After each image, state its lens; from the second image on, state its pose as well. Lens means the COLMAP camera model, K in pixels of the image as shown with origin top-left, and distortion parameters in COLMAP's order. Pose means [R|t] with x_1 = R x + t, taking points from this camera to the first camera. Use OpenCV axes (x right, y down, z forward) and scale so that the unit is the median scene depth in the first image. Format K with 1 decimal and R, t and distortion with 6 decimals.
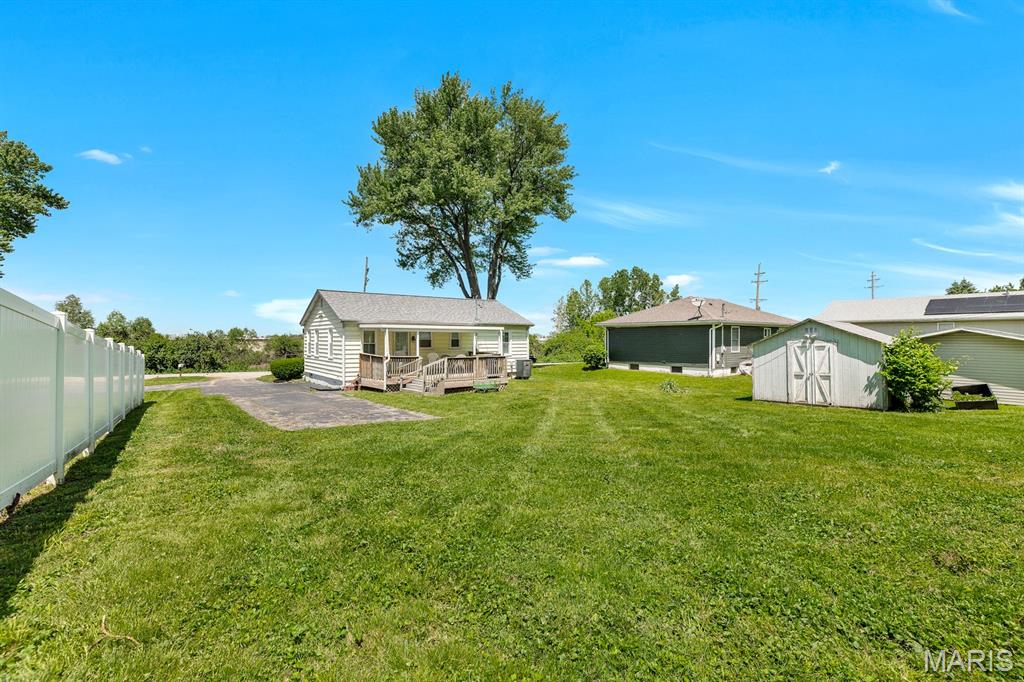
lens RADIAL K [[461.6, 0, 517.9], [0, 461.6, 344.6], [0, 0, 1]] dist [0.002060, 0.000244]
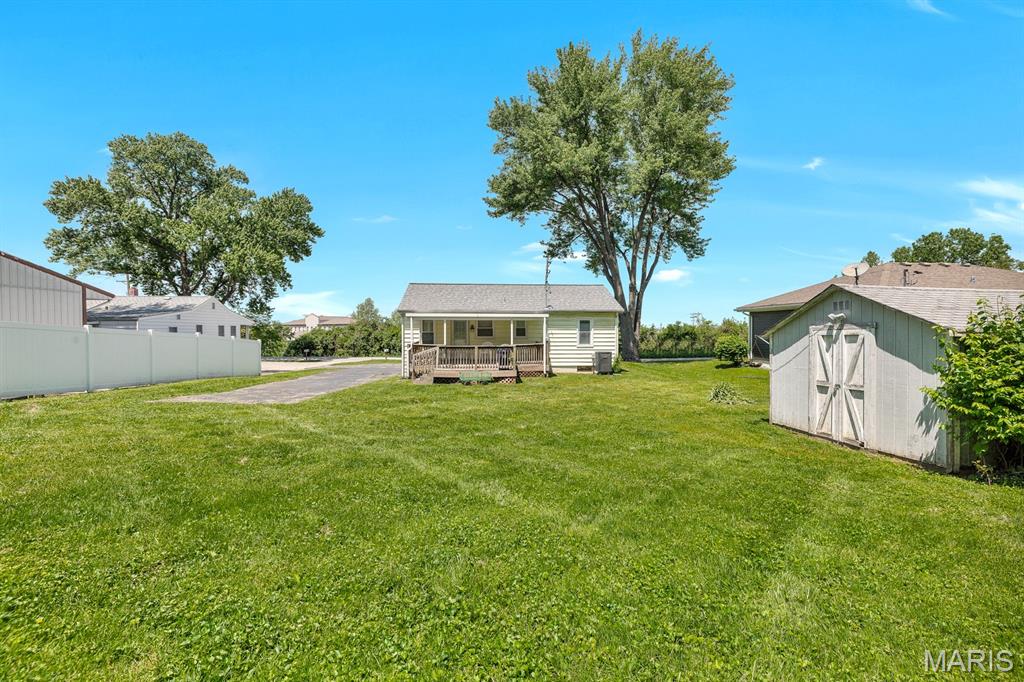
lens RADIAL K [[461.6, 0, 514.4], [0, 461.6, 345.0], [0, 0, 1]] dist [0.002060, 0.000244]
pose [[0.836631, 0.015945, -0.547535, 0.398335], [-0.005946, 0.999782, 0.020029, 0.004169], [0.547735, -0.013502, 0.836543, 0.214704]]
